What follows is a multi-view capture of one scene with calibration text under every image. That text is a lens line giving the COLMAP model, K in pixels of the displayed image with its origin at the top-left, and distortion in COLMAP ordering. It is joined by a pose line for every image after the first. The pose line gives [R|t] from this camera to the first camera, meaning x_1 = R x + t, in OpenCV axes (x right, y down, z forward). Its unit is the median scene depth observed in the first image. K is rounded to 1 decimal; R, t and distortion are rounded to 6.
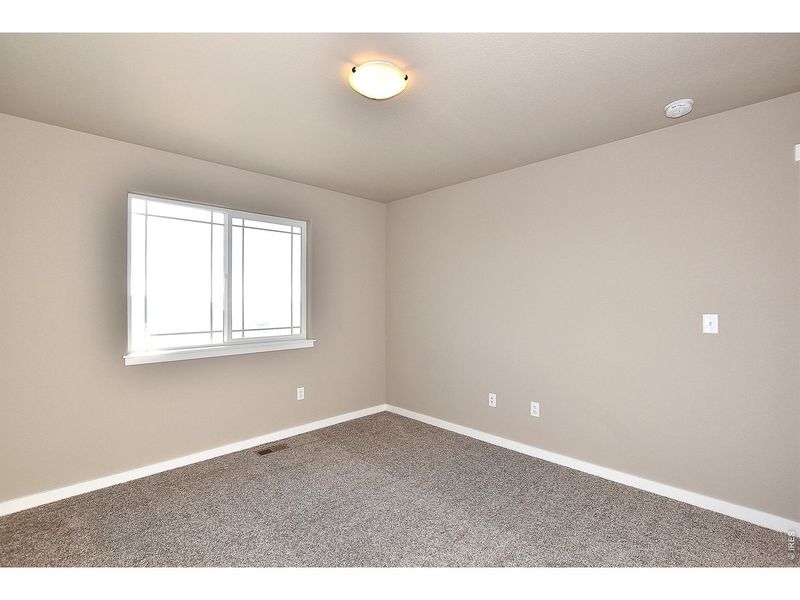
lens RADIAL K [[372.2, 0, 400.0], [0, 372.2, 300.0], [0, 0, 1]] dist [-0.026039, -0.000779]
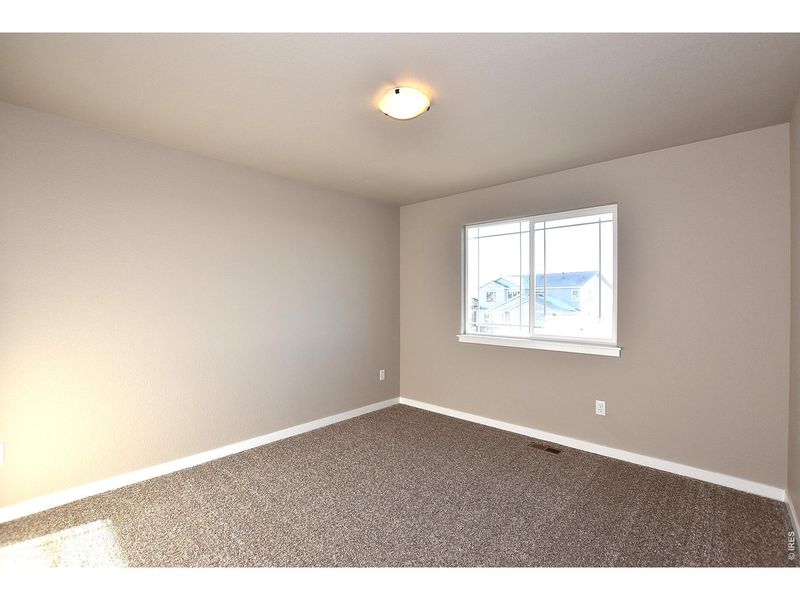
lens RADIAL K [[372.2, 0, 400.0], [0, 372.2, 300.0], [0, 0, 1]] dist [-0.026039, -0.000779]
pose [[0.050780, 0.008879, -0.998670, 0.631137], [-0.003426, 0.999956, 0.008716, -0.003968], [0.998704, 0.002979, 0.050808, 0.555571]]
